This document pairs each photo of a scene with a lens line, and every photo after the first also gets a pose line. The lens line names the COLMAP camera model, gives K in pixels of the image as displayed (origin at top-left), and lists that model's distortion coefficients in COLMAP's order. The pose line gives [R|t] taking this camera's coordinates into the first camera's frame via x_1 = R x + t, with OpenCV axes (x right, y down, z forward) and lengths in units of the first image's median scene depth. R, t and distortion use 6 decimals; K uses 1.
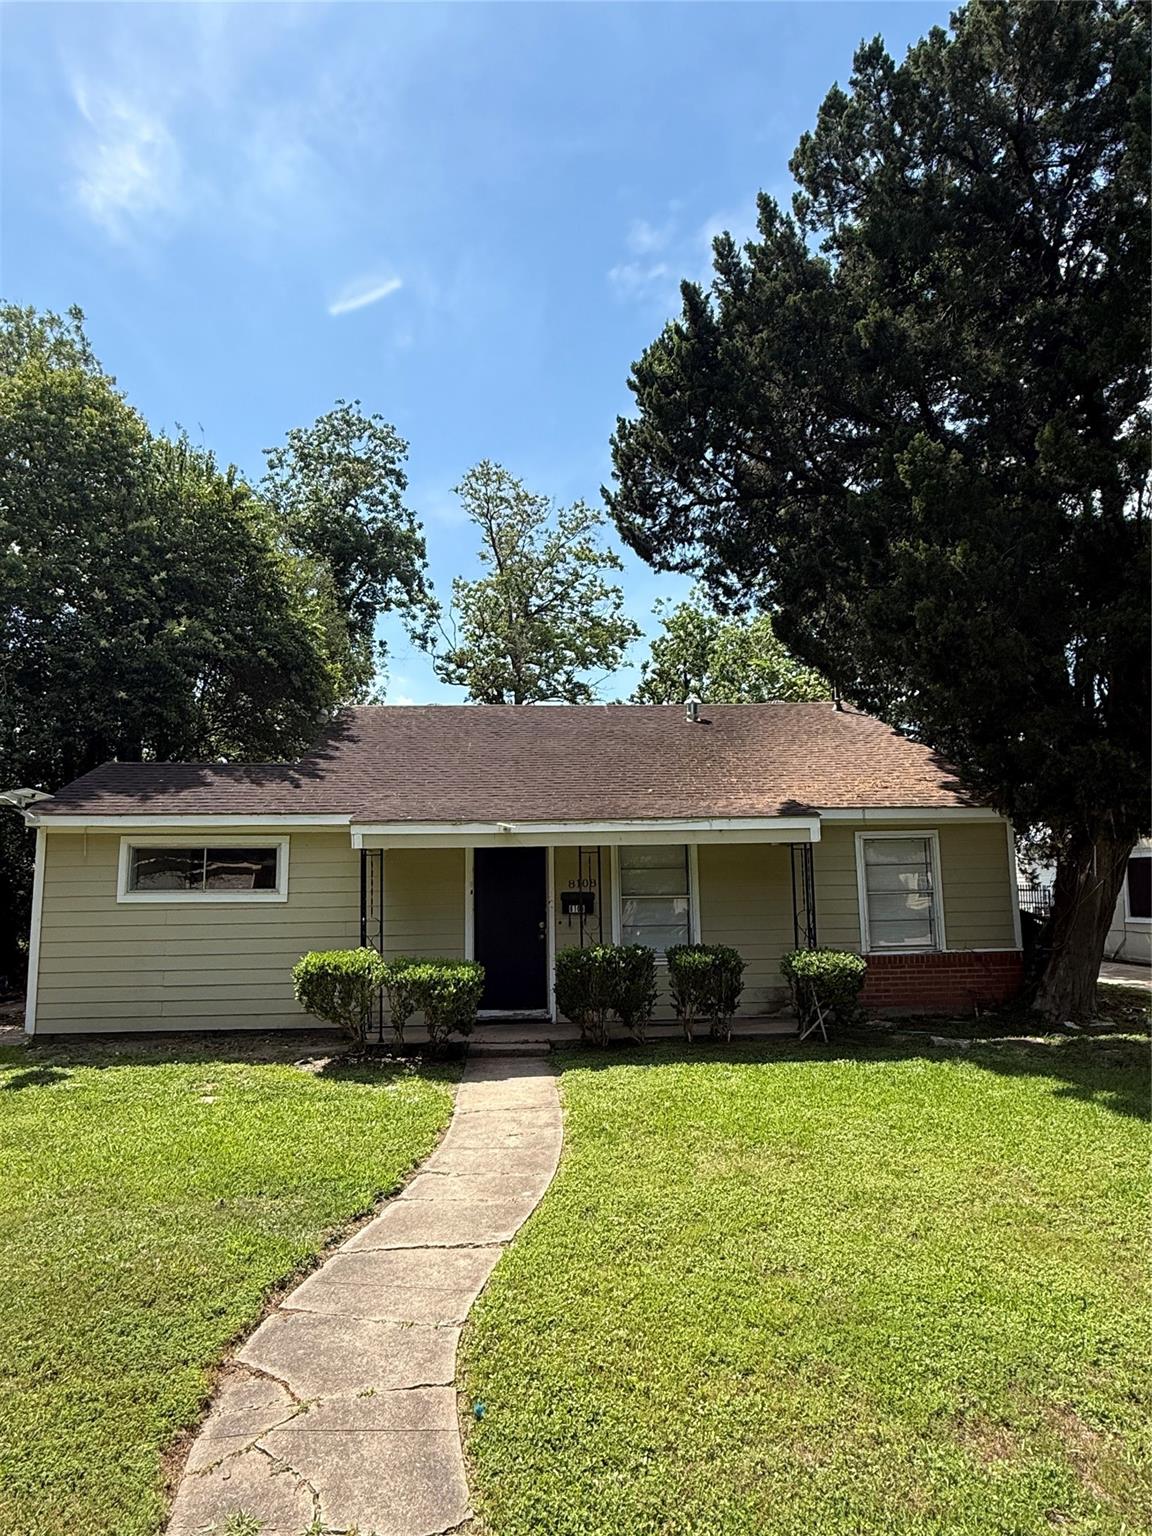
lens RADIAL K [[913.1, 0, 569.9], [0, 913.1, 775.5], [0, 0, 1]] dist [-0.045089, 0.049768]
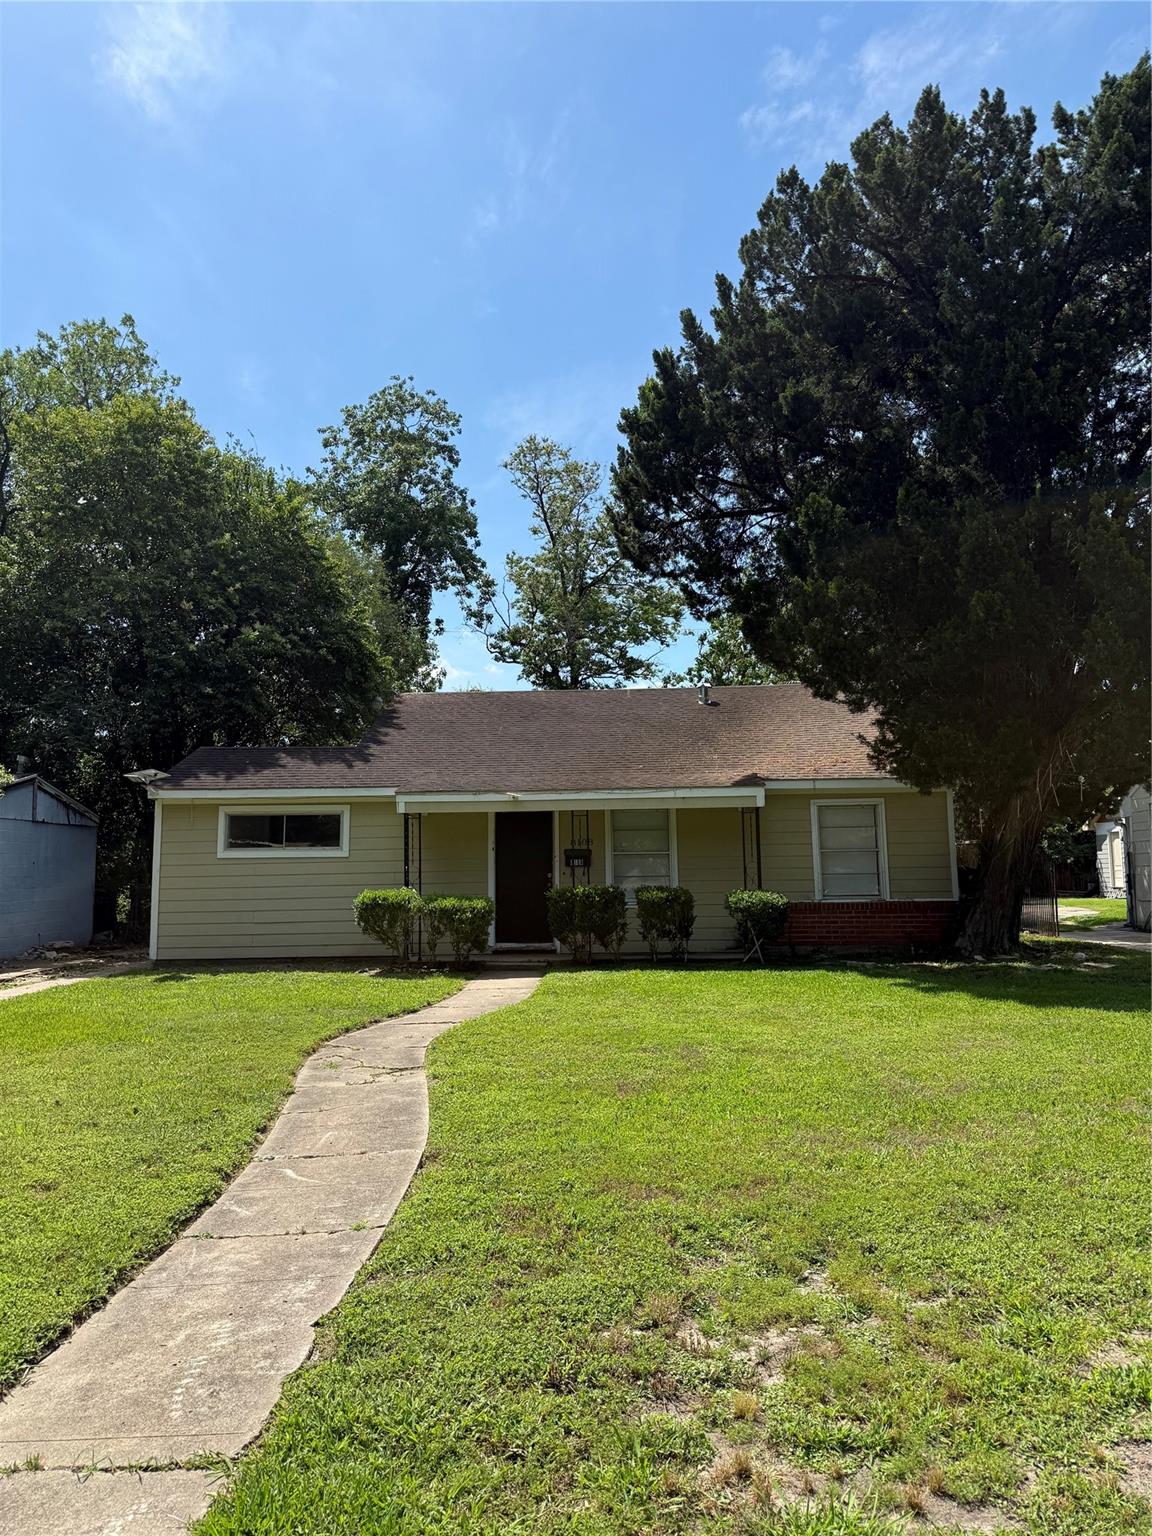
lens RADIAL K [[1086.0, 0, 570.9], [0, 1086.0, 761.5], [0, 0, 1]] dist [0.115477, -0.185385]
pose [[0.995180, -0.010265, -0.097528, 0.141009], [0.011470, 0.999864, 0.011808, -0.008574], [0.097394, -0.012870, 0.995163, -0.461390]]
